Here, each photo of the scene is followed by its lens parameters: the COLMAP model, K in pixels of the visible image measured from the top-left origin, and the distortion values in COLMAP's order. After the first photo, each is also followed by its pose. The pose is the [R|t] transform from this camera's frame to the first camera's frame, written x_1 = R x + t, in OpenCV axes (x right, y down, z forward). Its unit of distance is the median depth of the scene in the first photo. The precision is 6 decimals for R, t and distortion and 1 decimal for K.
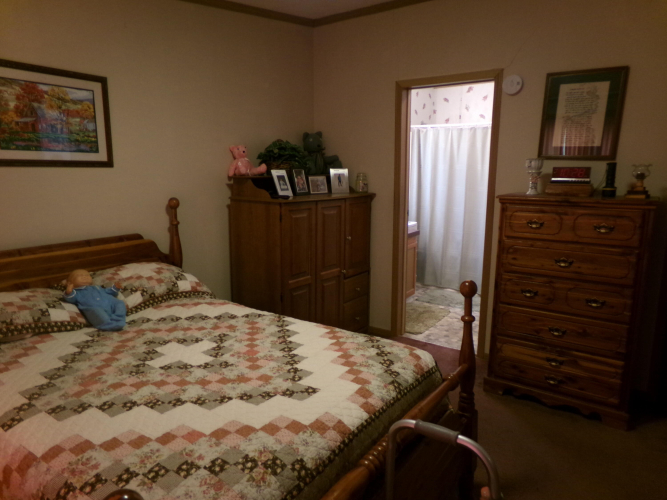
lens RADIAL K [[443.1, 0, 331.5], [0, 443.1, 250.2], [0, 0, 1]] dist [-0.038021, 0.031524]
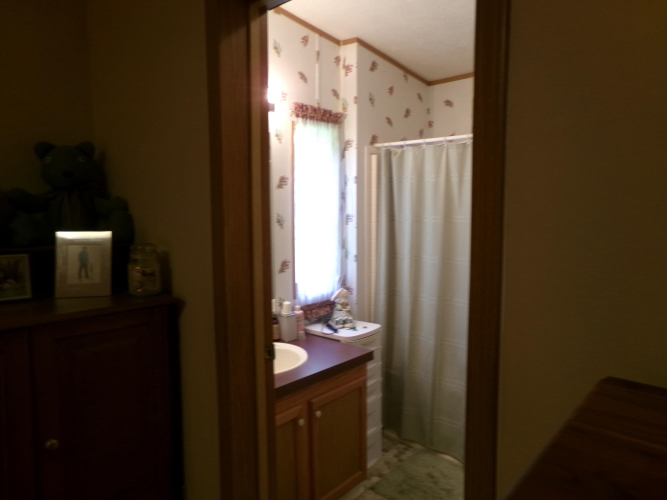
lens RADIAL K [[443.1, 0, 331.7], [0, 443.1, 251.4], [0, 0, 1]] dist [-0.038021, 0.031524]
pose [[0.993982, 0.008455, -0.109217, 0.295035], [-0.018853, 0.995343, -0.094533, -0.150492], [0.107909, 0.096023, 0.989513, 0.728569]]
